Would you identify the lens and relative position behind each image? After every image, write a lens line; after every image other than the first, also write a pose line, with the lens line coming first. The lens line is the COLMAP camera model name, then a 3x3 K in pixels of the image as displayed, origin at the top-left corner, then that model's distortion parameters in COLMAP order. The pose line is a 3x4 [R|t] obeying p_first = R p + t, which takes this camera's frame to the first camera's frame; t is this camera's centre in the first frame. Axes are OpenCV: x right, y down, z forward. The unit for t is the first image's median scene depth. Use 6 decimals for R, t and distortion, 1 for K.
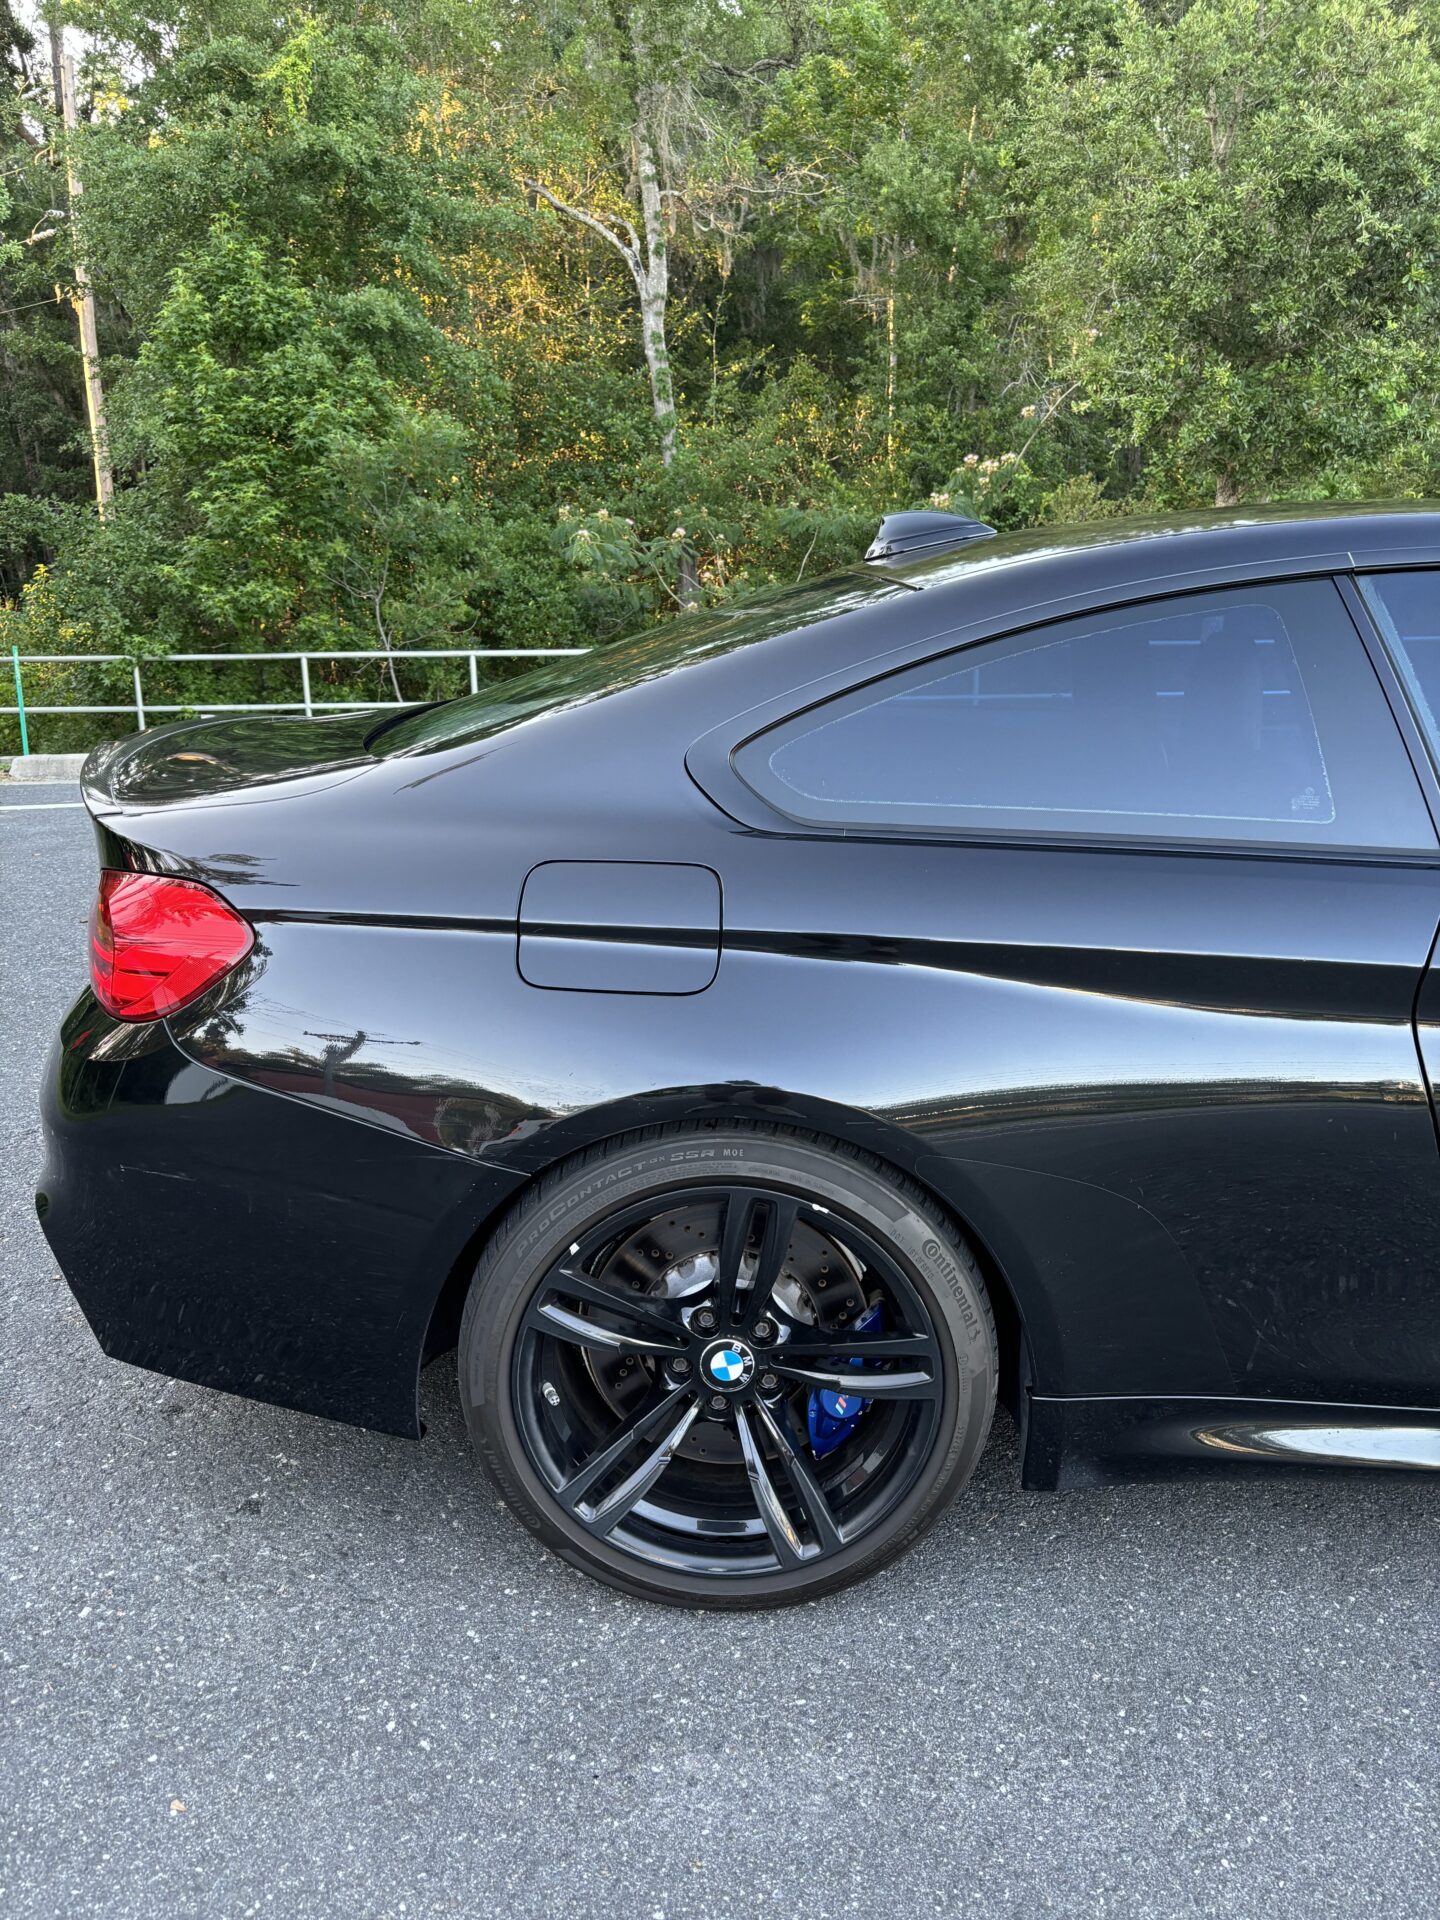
lens RADIAL K [[1444.4, 0, 648.6], [0, 1444.4, 951.9], [0, 0, 1]] dist [0.083731, -0.130113]
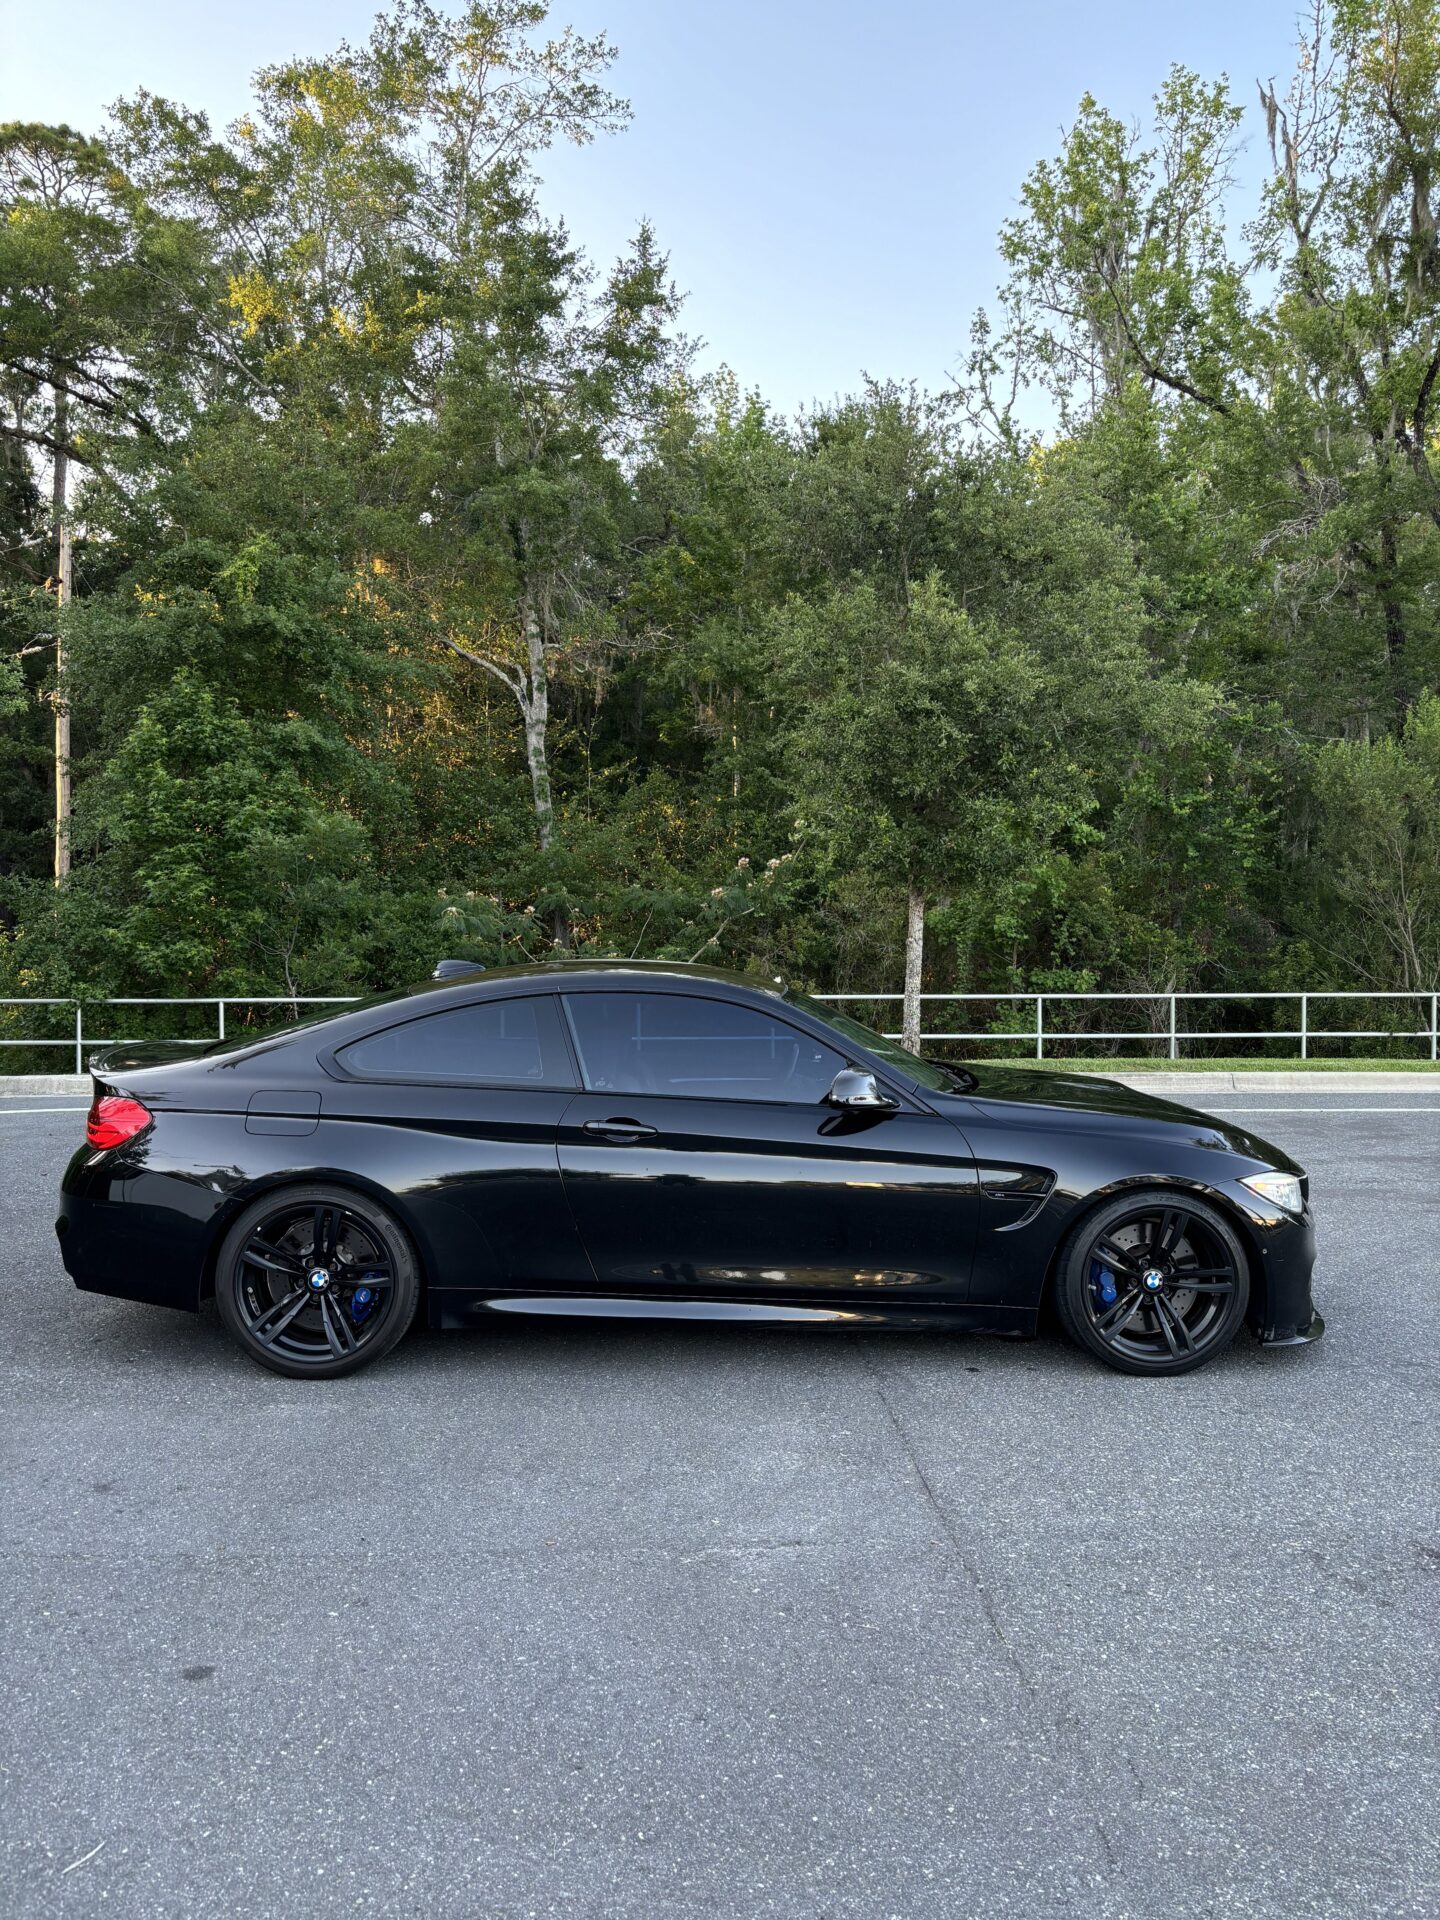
lens RADIAL K [[1447.0, 0, 723.3], [0, 1447.0, 963.9], [0, 0, 1]] dist [-0.008936, -0.131963]
pose [[0.995299, 0.017499, 0.095254, 0.065231], [0.004577, 0.973945, -0.226740, 0.040804], [-0.096740, 0.226110, 0.969286, -0.211246]]
